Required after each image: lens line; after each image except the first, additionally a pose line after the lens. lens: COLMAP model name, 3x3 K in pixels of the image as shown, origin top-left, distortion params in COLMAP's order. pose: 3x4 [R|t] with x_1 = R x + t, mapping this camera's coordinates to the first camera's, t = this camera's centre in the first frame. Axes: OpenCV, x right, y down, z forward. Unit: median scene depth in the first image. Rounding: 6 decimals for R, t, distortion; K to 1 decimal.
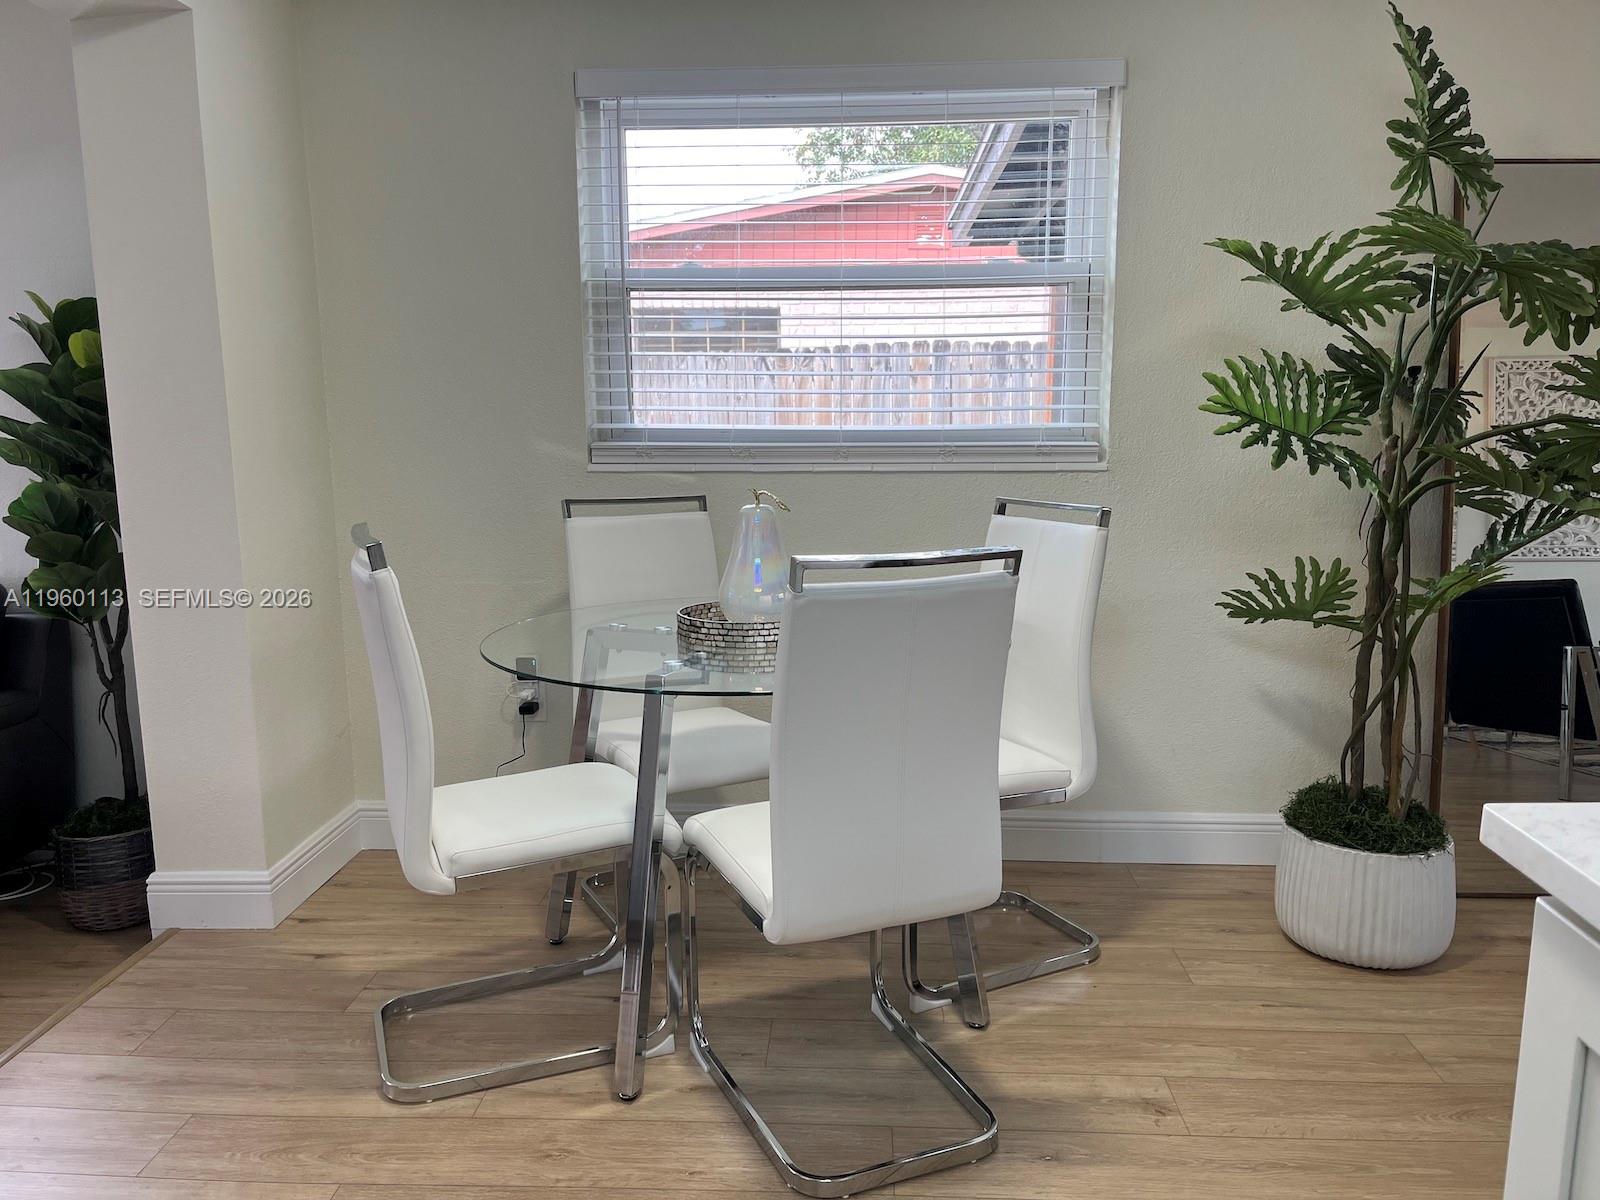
lens RADIAL K [[1224.1, 0, 801.3], [0, 1224.1, 602.8], [0, 0, 1]] dist [-0.005080, -0.003479]
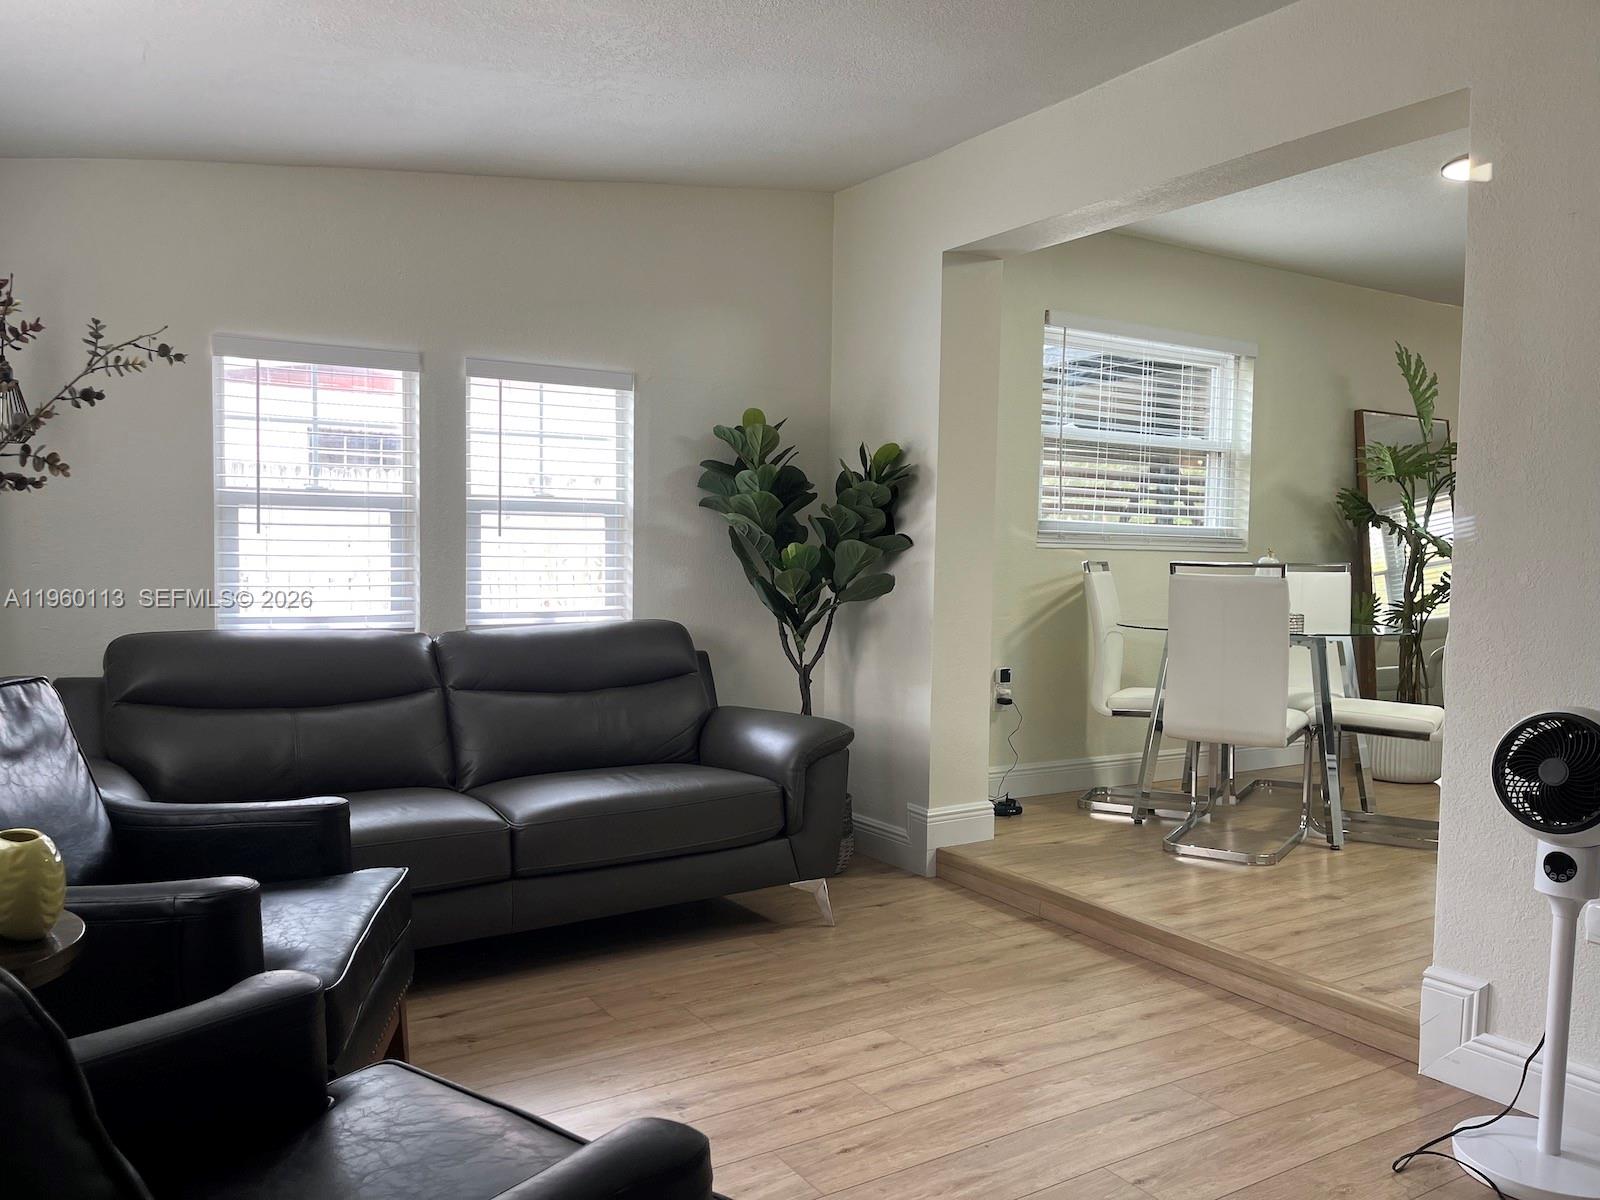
lens RADIAL K [[1224.1, 0, 798.3], [0, 1224.1, 602.4], [0, 0, 1]] dist [-0.005080, -0.003479]
pose [[0.805940, -0.001248, 0.591996, -1.672807], [0.070503, 0.993083, -0.093888, 0.112986], [-0.587784, 0.117405, 0.800454, -0.102421]]
